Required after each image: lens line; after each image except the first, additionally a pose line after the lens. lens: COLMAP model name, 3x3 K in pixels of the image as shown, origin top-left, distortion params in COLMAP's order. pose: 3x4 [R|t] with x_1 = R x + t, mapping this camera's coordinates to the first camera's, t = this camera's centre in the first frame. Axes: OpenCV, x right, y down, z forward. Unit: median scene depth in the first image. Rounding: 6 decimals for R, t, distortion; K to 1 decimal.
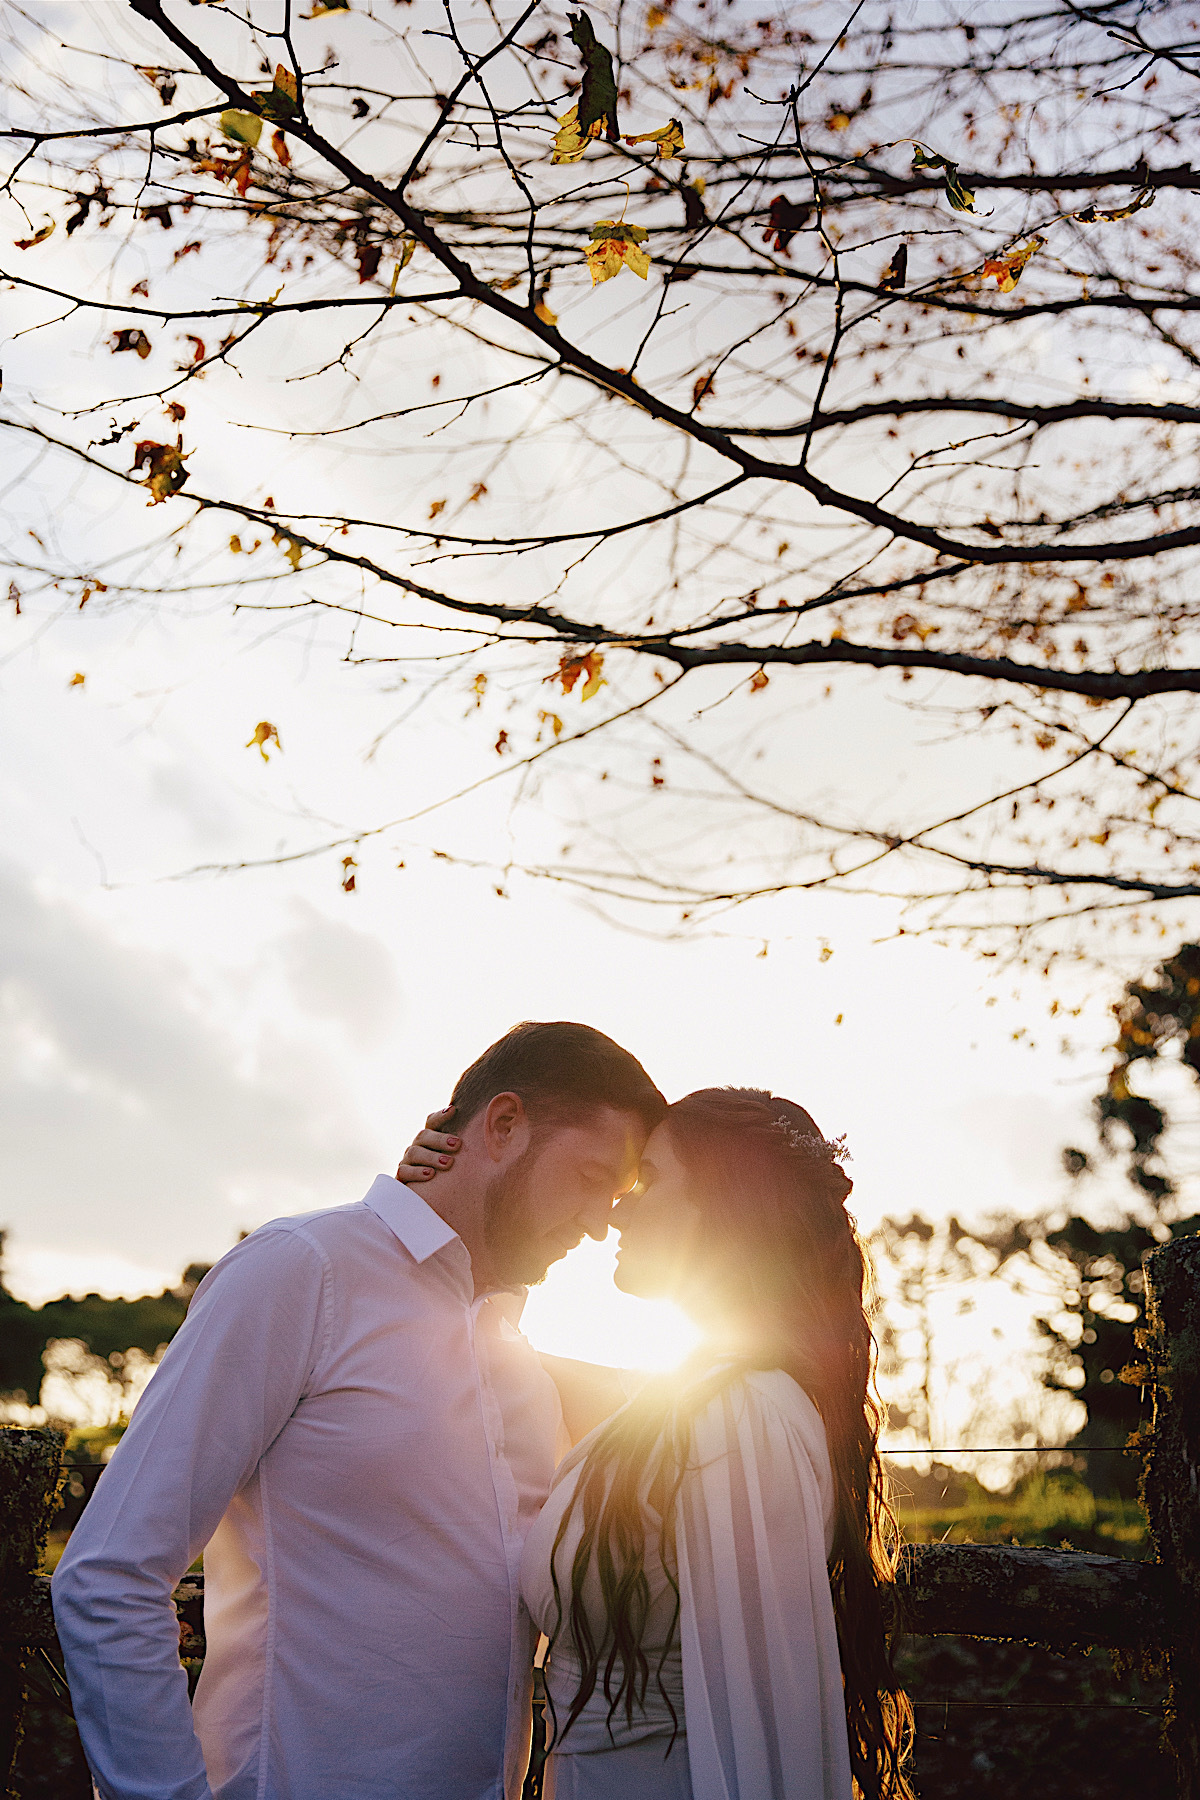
lens RADIAL K [[2102.8, 0, 599.7], [0, 2102.8, 901.2], [0, 0, 1]] dist [-0.004407, 0.000000]
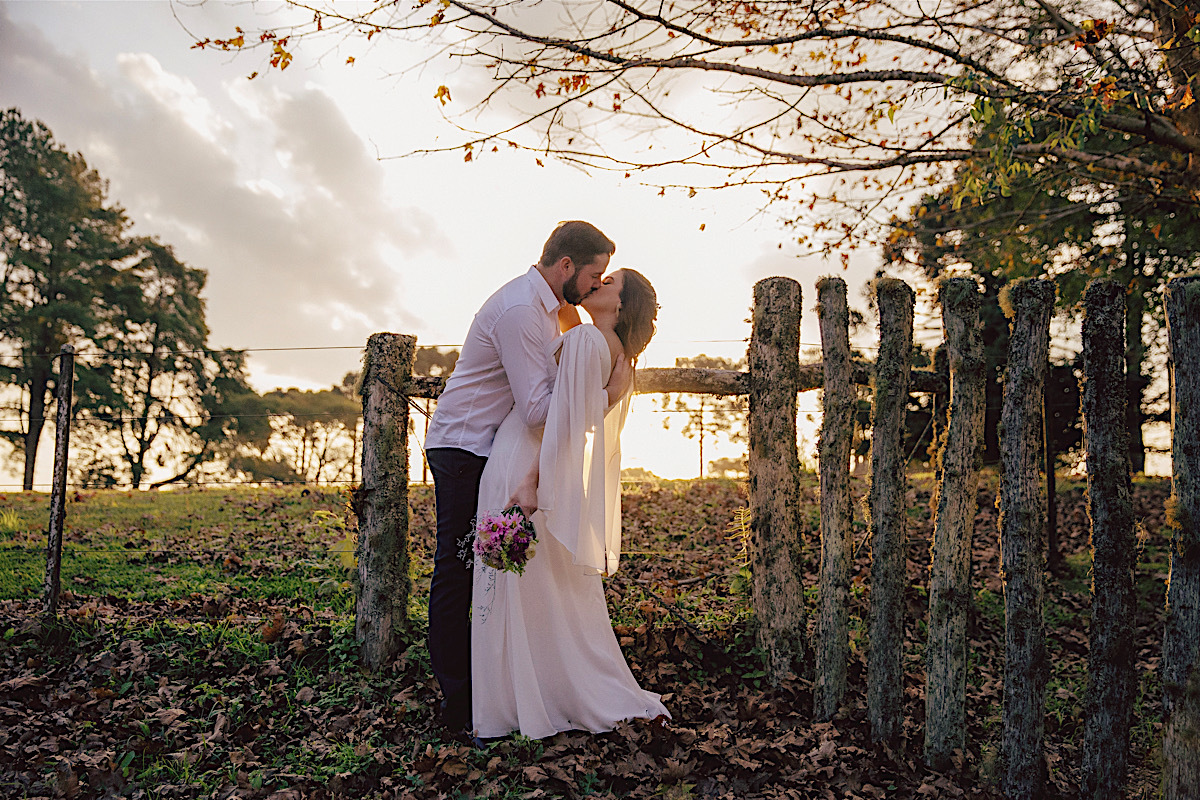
lens RADIAL K [[1227.4, 0, 598.2], [0, 1227.4, 402.4], [0, 0, 1]] dist [0.007166, 0.000000]
pose [[0.999839, 0.014081, 0.011130, 0.000532], [-0.015941, 0.981631, 0.190120, -0.002290], [-0.008249, -0.190267, 0.981698, -0.205538]]
